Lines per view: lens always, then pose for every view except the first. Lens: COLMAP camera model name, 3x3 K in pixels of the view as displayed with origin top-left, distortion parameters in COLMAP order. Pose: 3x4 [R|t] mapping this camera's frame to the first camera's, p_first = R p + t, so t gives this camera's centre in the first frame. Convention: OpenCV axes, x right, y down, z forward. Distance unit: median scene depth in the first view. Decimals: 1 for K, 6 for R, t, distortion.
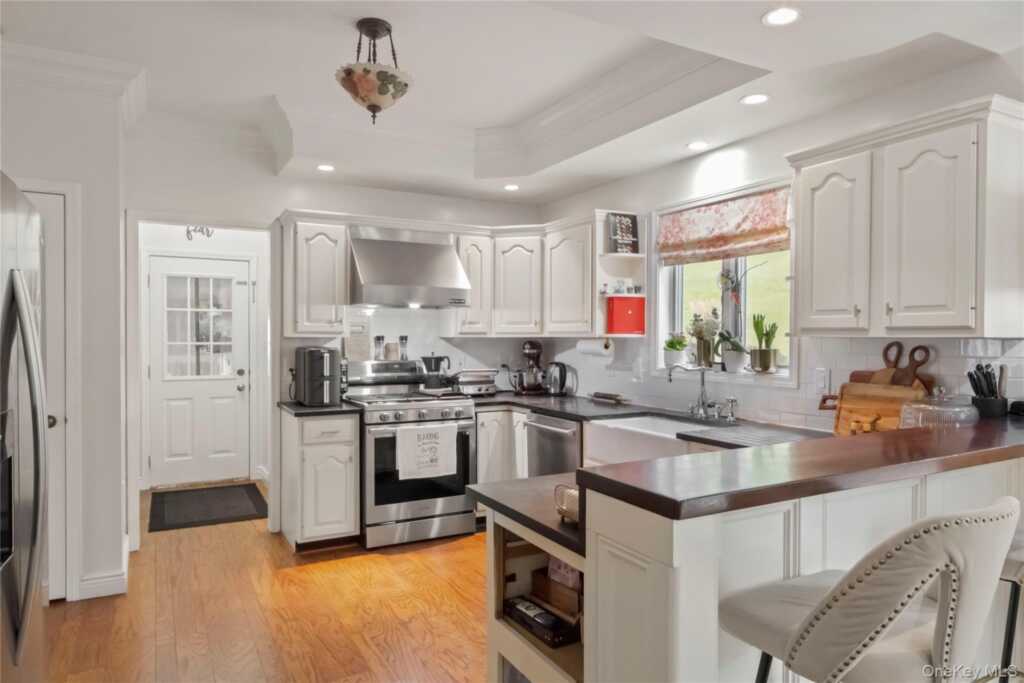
lens RADIAL K [[660.9, 0, 515.2], [0, 660.9, 337.2], [0, 0, 1]] dist [-0.003492, 0.000515]
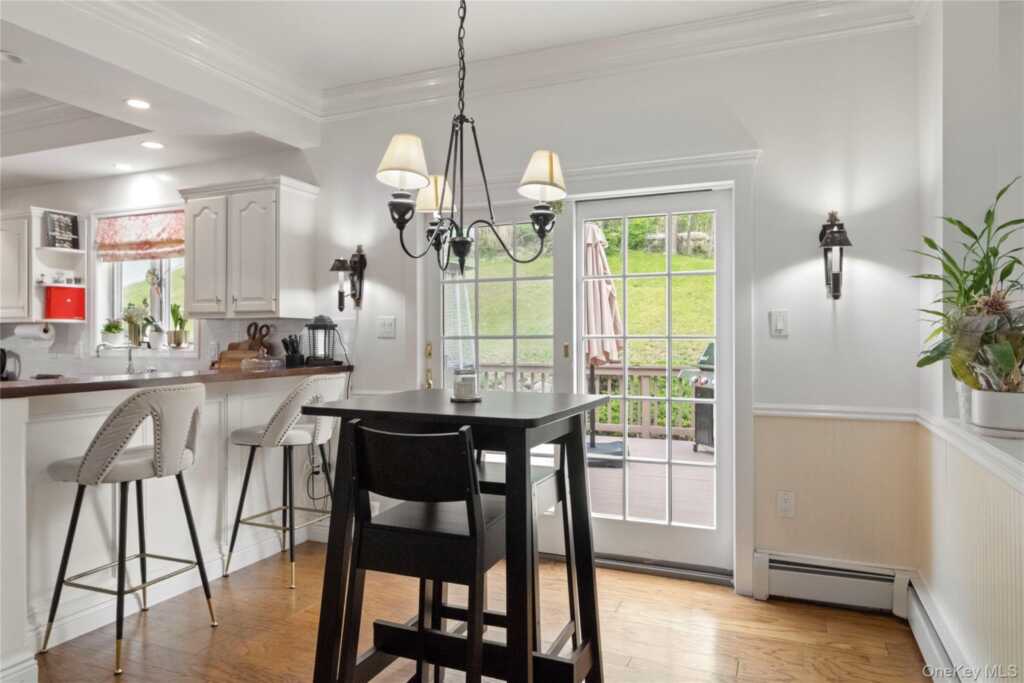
lens RADIAL K [[660.9, 0, 515.2], [0, 660.9, 337.2], [0, 0, 1]] dist [-0.003492, 0.000515]
pose [[0.782567, 0.000519, 0.622567, 0.074661], [0.002028, 0.999992, -0.003383, 0.034316], [-0.622564, 0.003910, 0.782559, -0.407999]]
